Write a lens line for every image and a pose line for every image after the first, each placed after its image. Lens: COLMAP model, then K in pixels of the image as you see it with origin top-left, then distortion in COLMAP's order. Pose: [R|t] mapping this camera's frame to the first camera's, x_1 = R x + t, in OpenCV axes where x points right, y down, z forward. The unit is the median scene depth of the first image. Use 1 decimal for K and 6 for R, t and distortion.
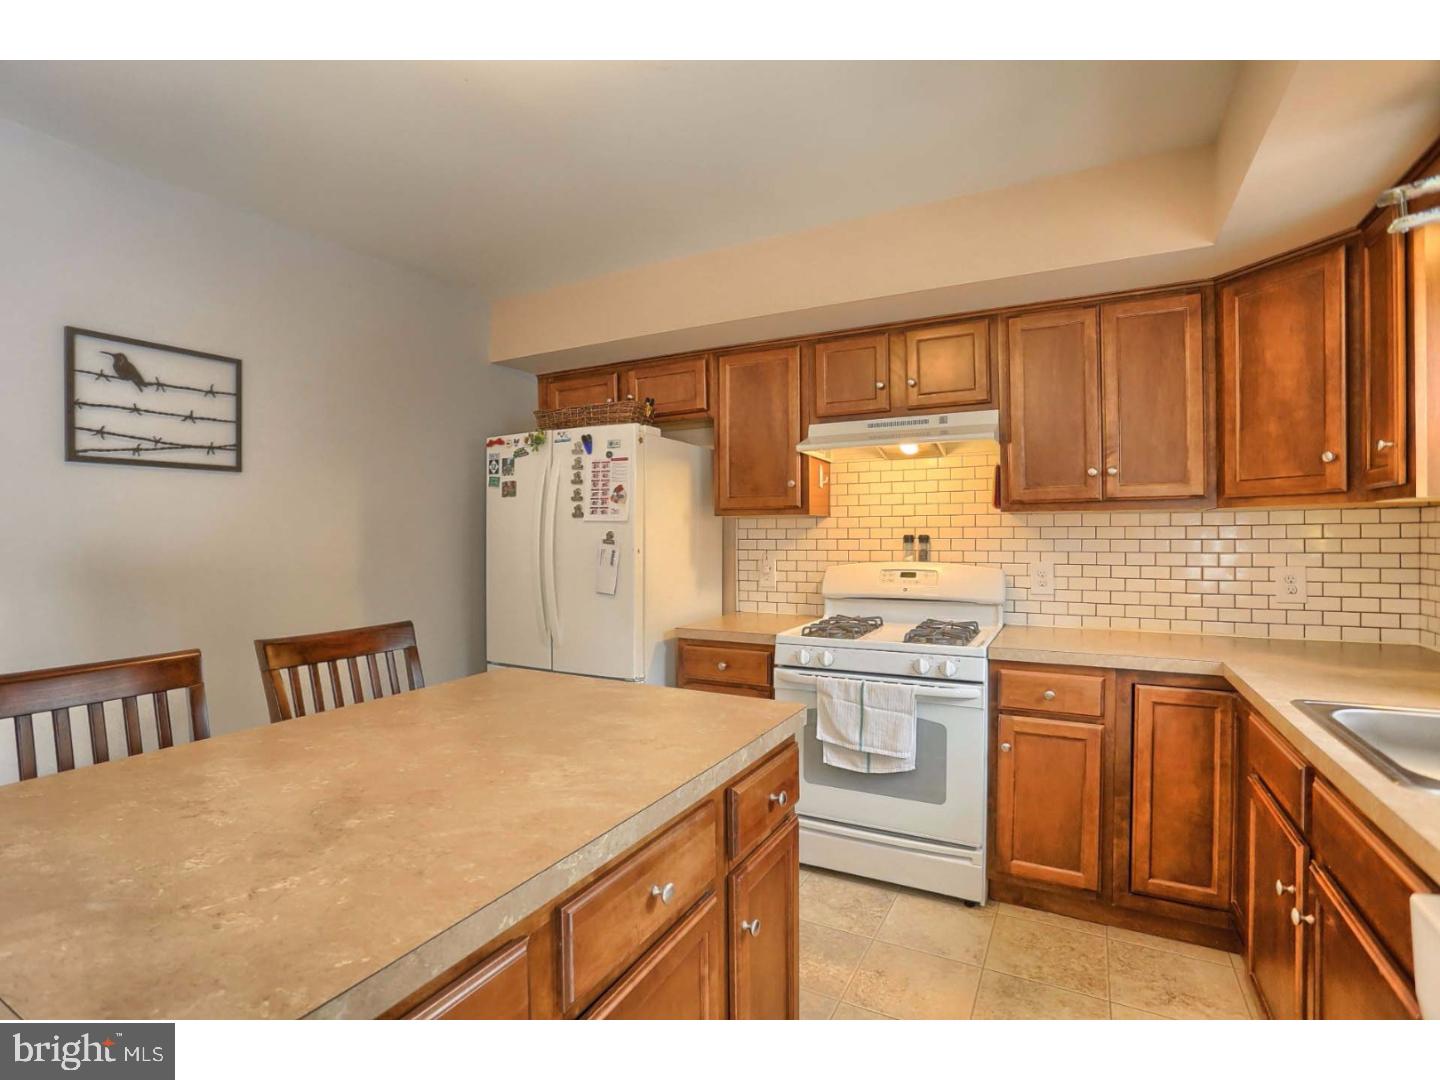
lens RADIAL K [[698.8, 0, 702.7], [0, 698.8, 540.2], [0, 0, 1]] dist [-0.073791, 0.032181]
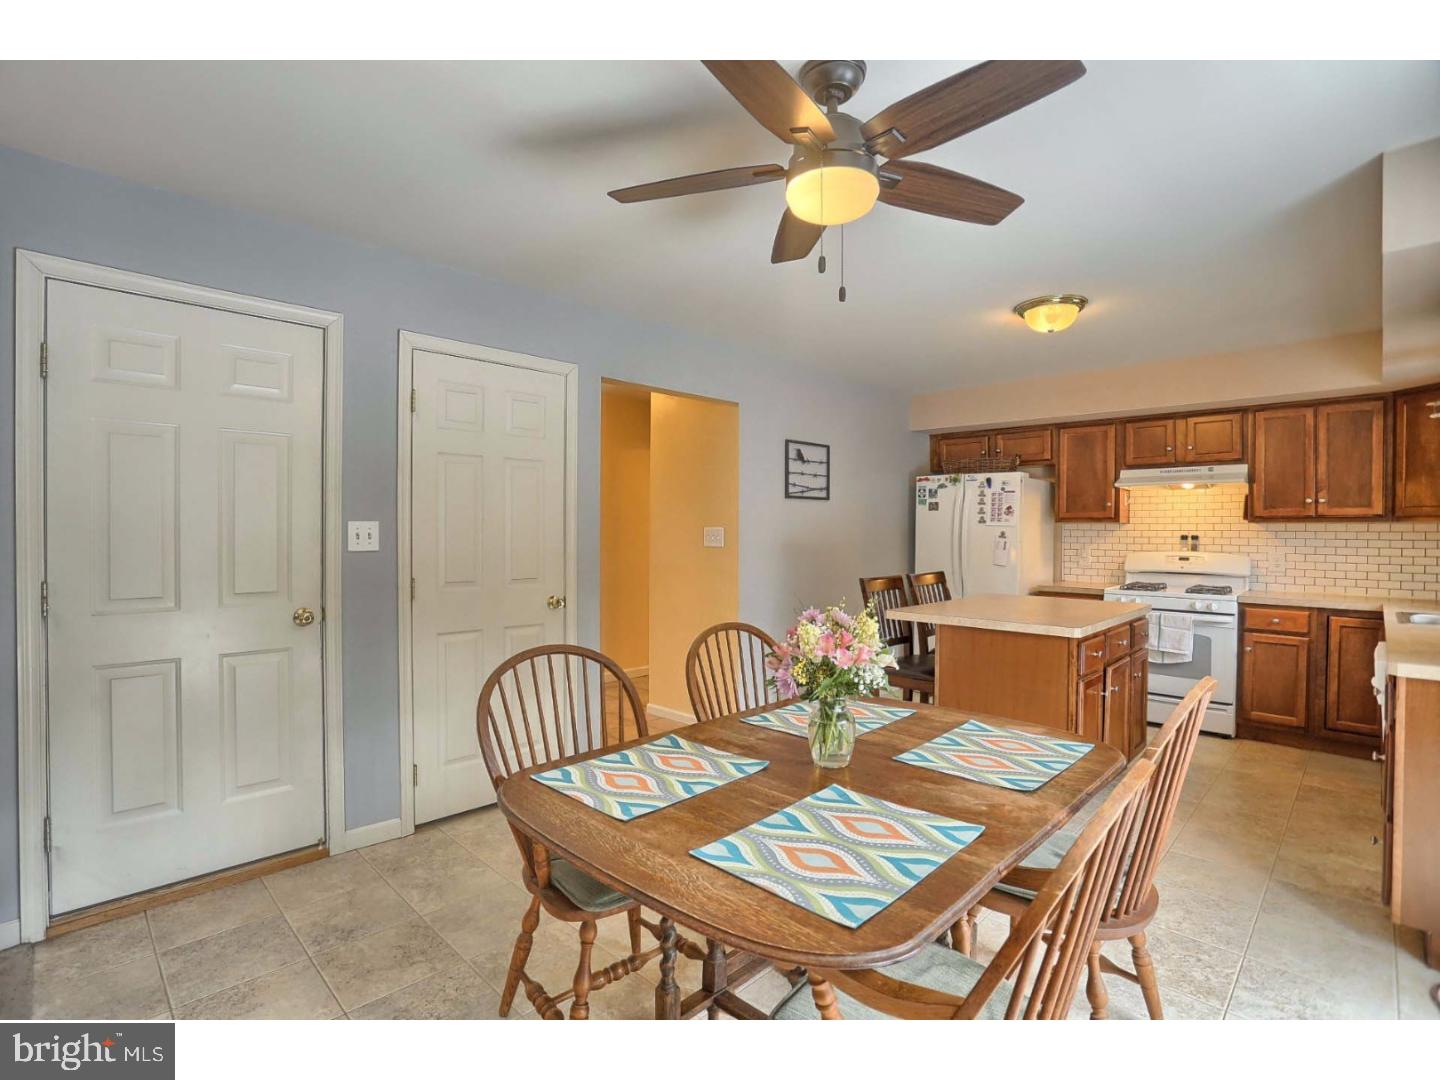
lens RADIAL K [[698.8, 0, 702.7], [0, 698.8, 540.2], [0, 0, 1]] dist [-0.073791, 0.032181]
pose [[0.960114, 0.014184, -0.279248, -0.385853], [-0.012593, 0.999893, 0.007490, 0.007646], [0.279324, -0.003674, 0.960190, -0.953380]]
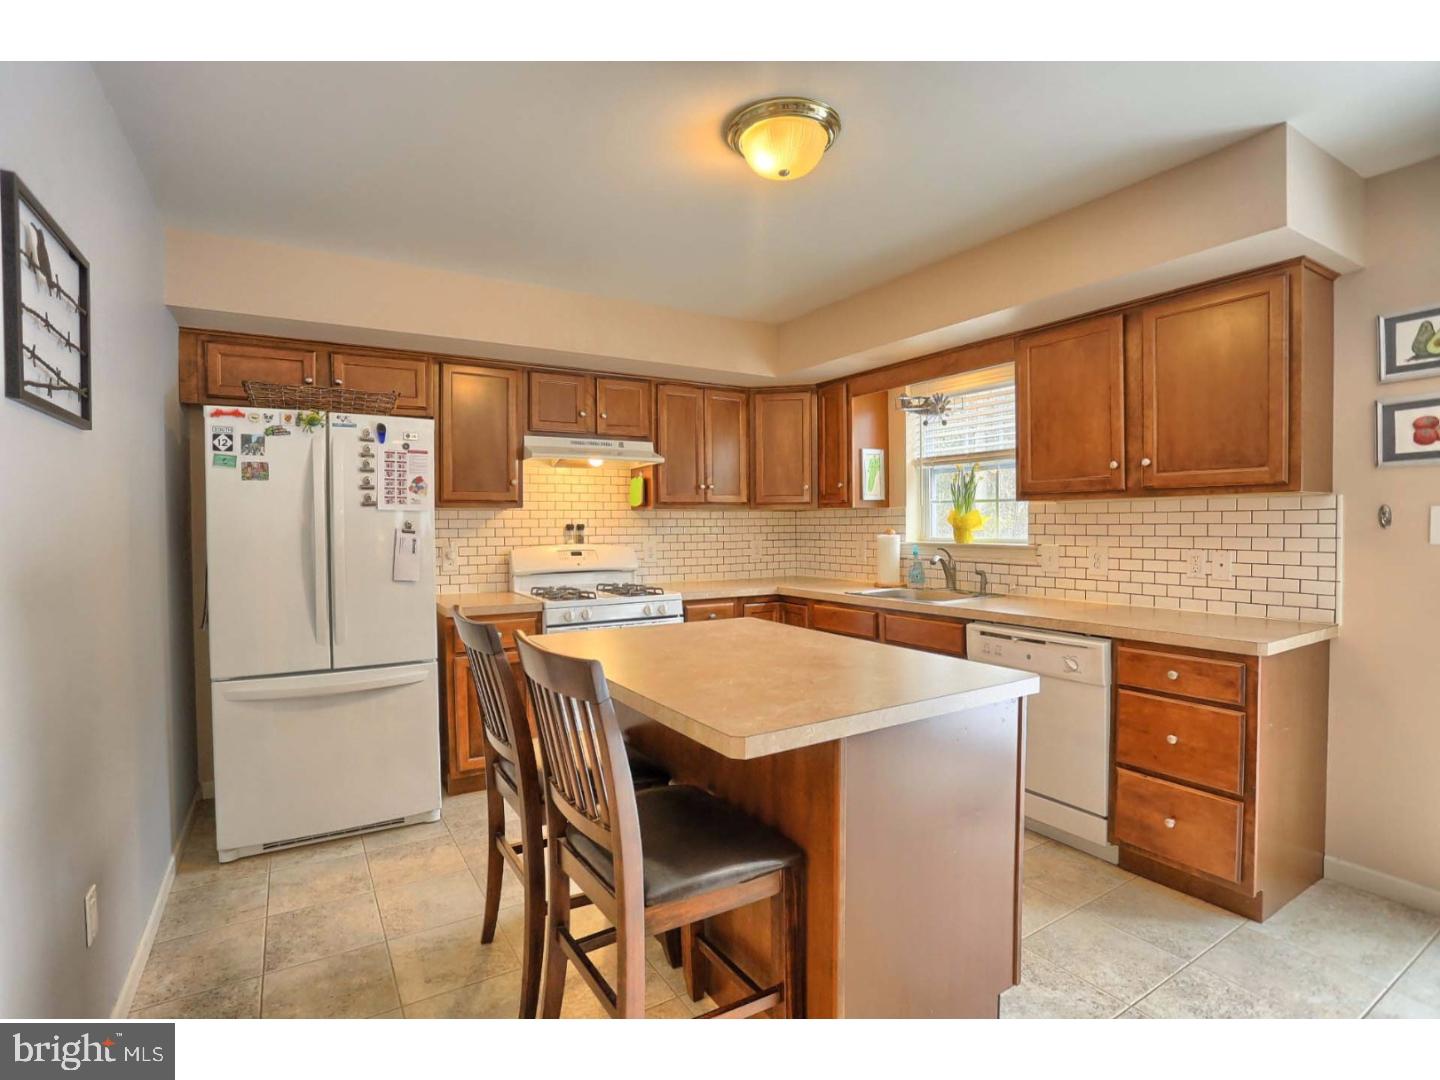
lens RADIAL K [[698.8, 0, 702.7], [0, 698.8, 540.2], [0, 0, 1]] dist [-0.073791, 0.032181]
pose [[0.502466, -0.019453, 0.864378, -0.807223], [0.010776, 0.999810, 0.016236, 0.004324], [-0.864530, 0.001156, 0.502580, 0.109831]]
